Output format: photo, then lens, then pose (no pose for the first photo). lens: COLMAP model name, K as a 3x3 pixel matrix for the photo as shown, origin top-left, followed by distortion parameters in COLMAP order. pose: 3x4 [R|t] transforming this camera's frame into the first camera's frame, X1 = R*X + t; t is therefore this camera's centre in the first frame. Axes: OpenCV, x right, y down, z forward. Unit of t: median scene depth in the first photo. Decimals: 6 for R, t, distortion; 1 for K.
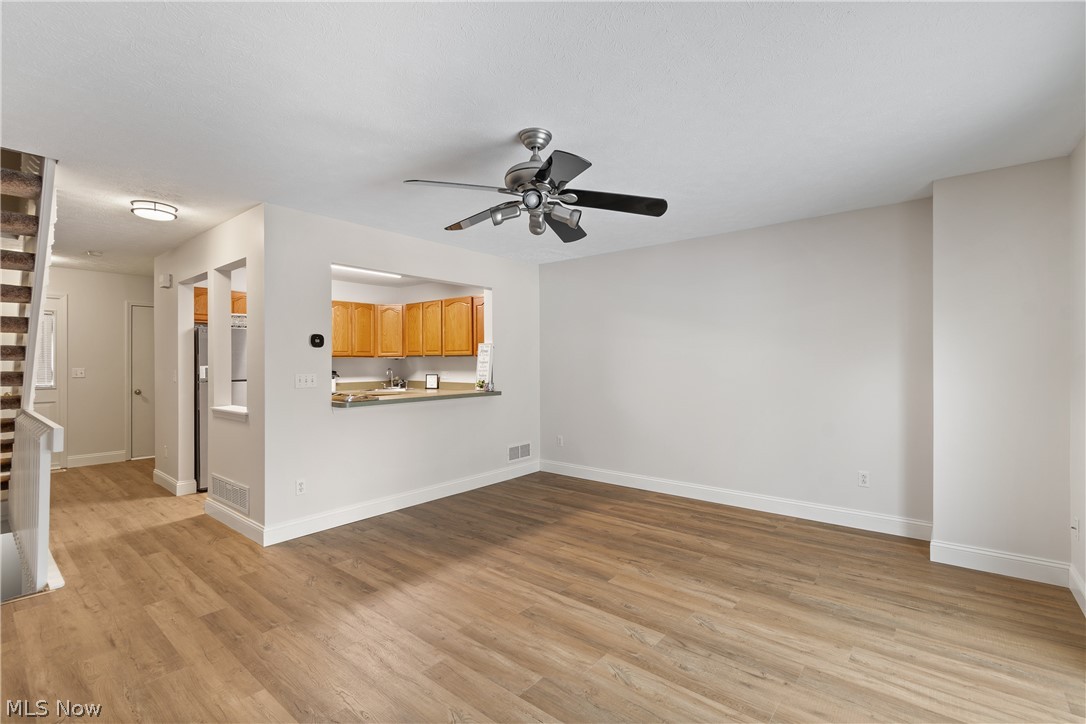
lens RADIAL K [[495.7, 0, 551.6], [0, 495.7, 351.1], [0, 0, 1]] dist [0.017834, 0.000144]
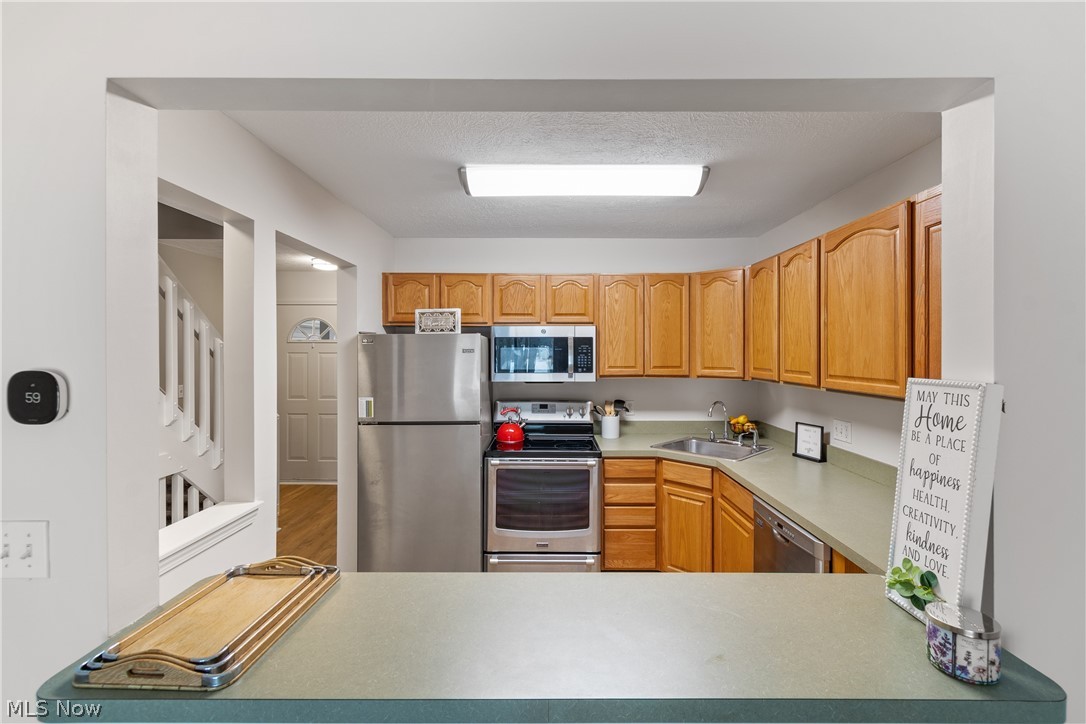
lens RADIAL K [[495.7, 0, 546.6], [0, 495.7, 355.8], [0, 0, 1]] dist [0.017834, 0.000144]
pose [[0.645570, 0.012353, -0.763601, -0.064294], [0.010894, 0.999618, 0.025381, -0.025047], [0.763624, -0.024704, 0.645189, 0.574171]]
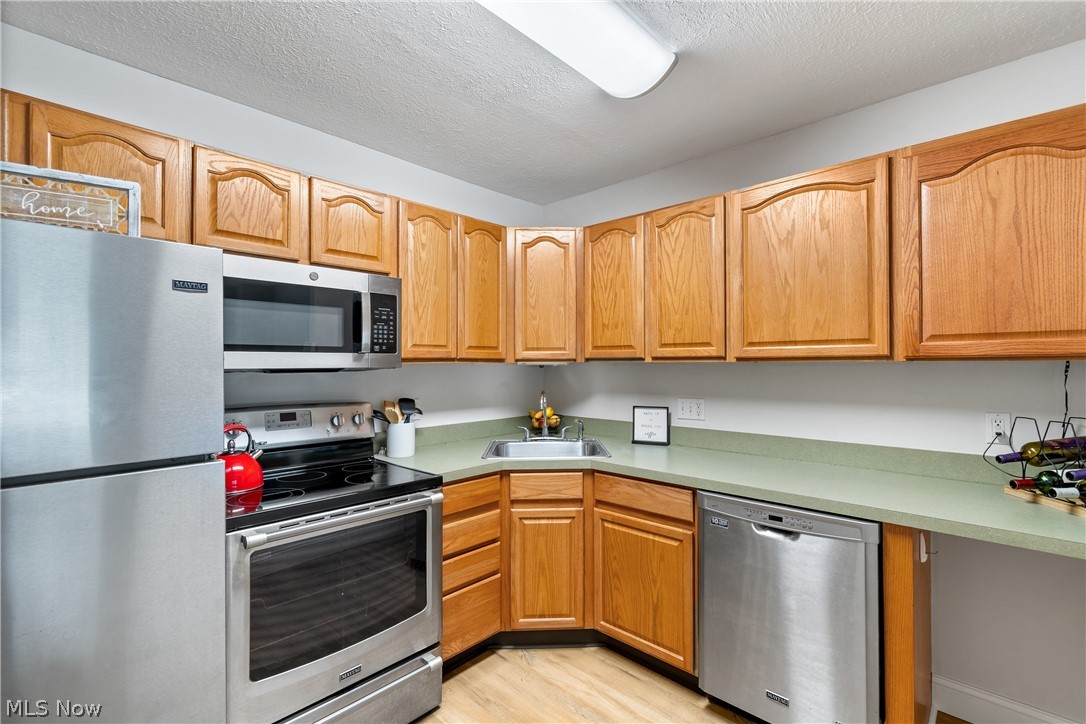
lens RADIAL K [[495.7, 0, 545.3], [0, 495.7, 363.9], [0, 0, 1]] dist [0.017834, 0.000144]
pose [[0.999610, 0.001888, -0.027849, -0.322596], [-0.001539, 0.999920, 0.012553, 0.009070], [0.027871, -0.012505, 0.999533, 0.625801]]
